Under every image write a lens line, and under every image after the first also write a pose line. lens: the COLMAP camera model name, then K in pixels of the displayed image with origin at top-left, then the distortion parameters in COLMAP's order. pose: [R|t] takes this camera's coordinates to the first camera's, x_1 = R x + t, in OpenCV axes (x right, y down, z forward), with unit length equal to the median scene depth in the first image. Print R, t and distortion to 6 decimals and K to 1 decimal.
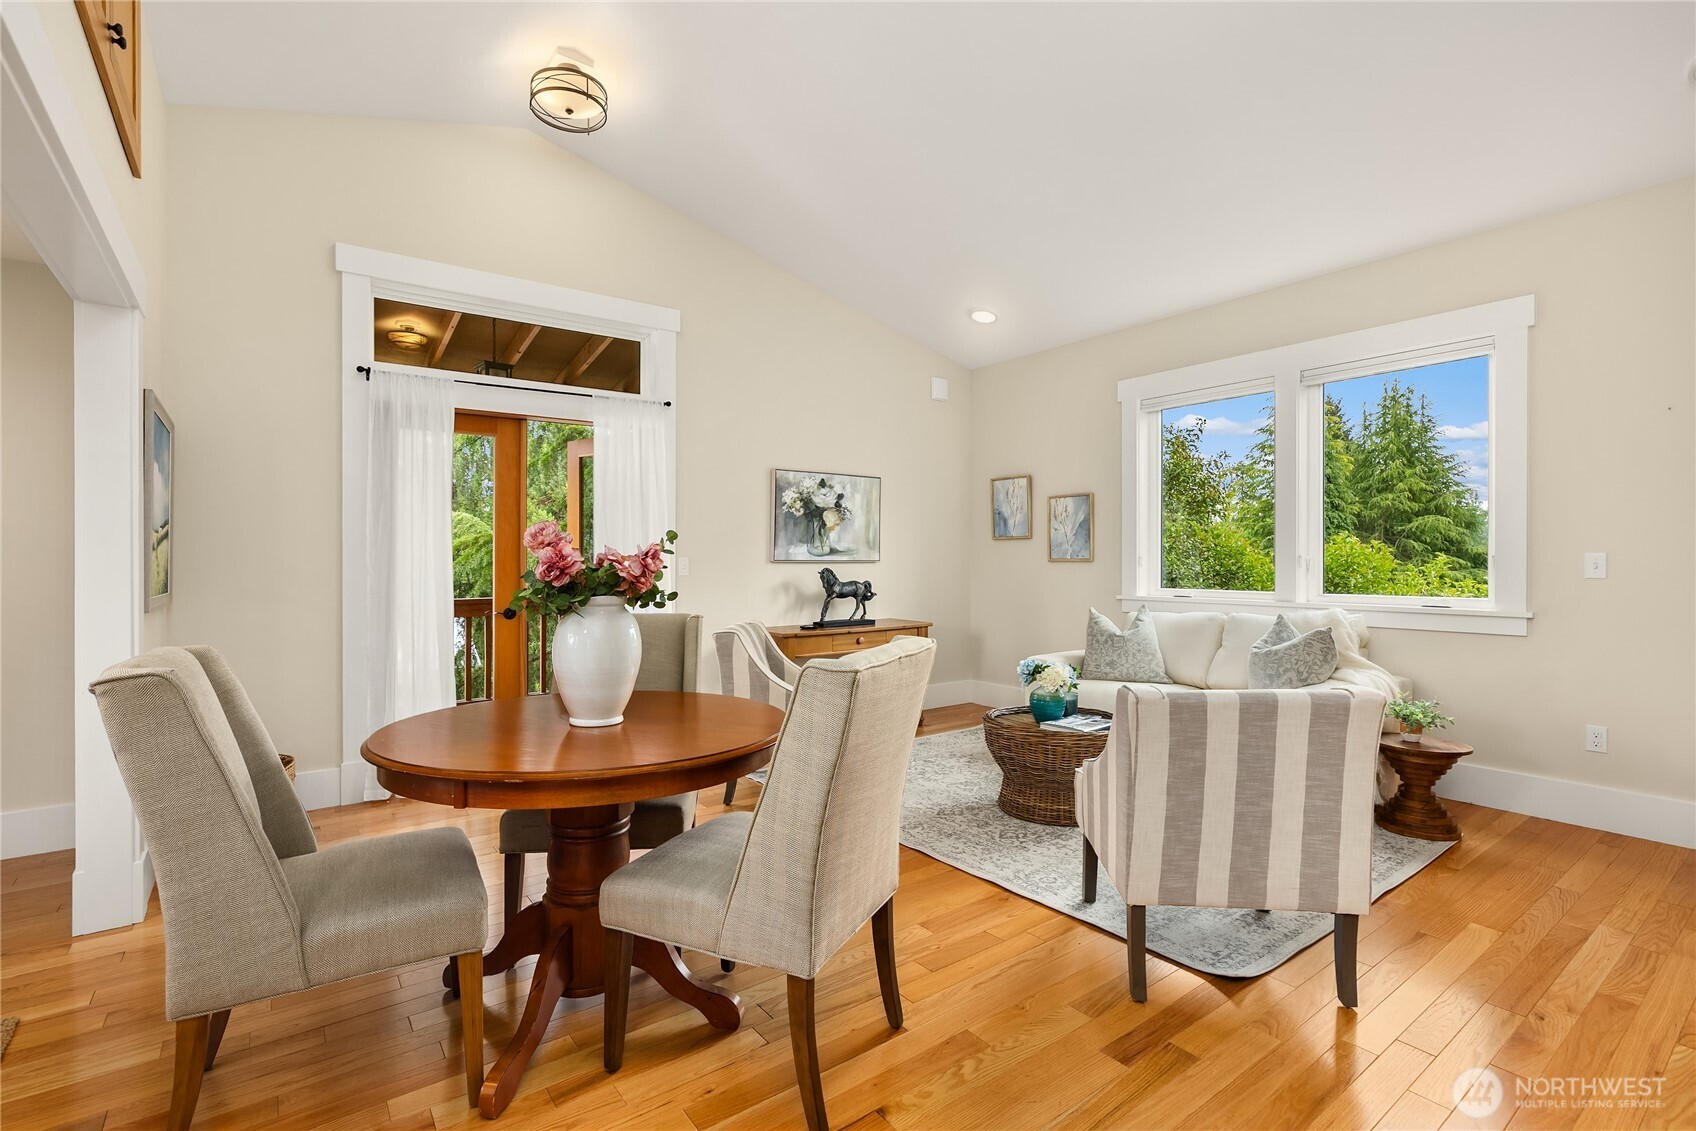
lens RADIAL K [[777.7, 0, 845.4], [0, 777.7, 557.8], [0, 0, 1]] dist [0.004303, 0.000745]
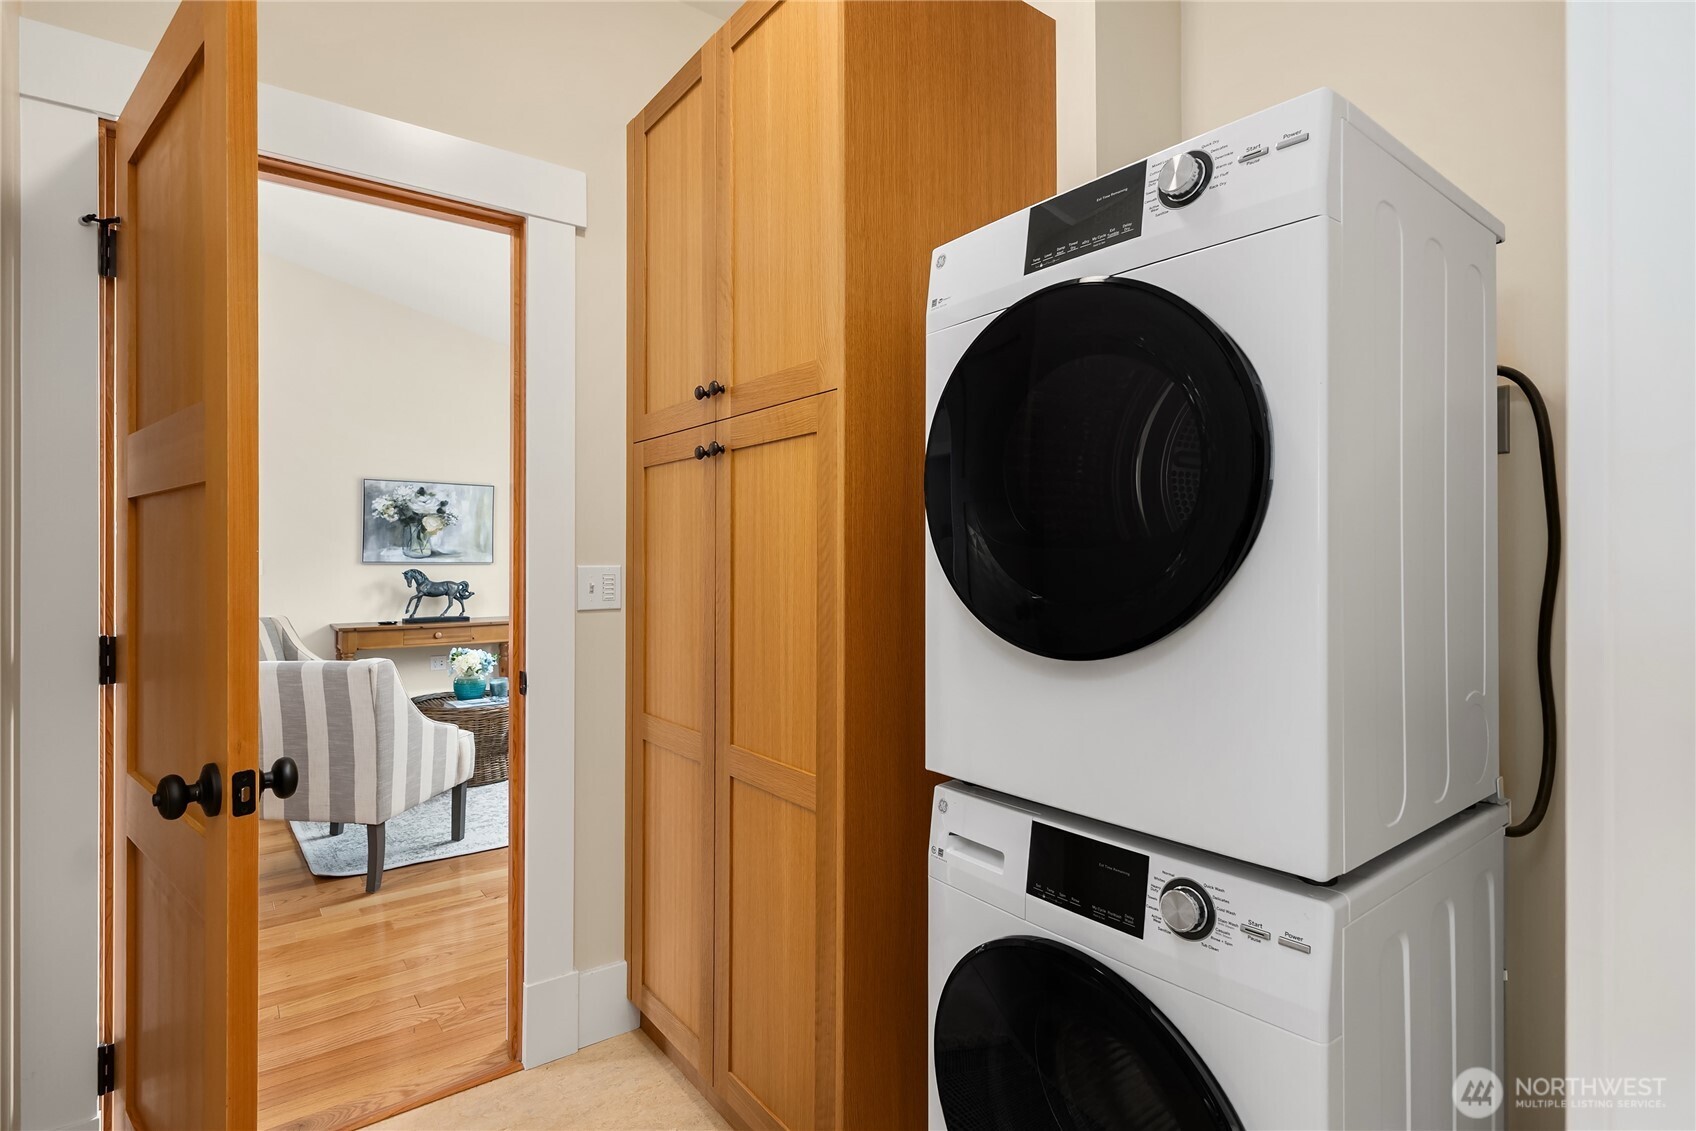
lens RADIAL K [[849.8, 0, 853.6], [0, 849.8, 555.4], [0, 0, 1]] dist [0.005240, -0.001103]
pose [[0.999991, 0.004257, -0.000393, 0.582367], [-0.004258, 0.999991, -0.000799, -0.007893], [0.000389, 0.000800, 1.000000, -0.194875]]
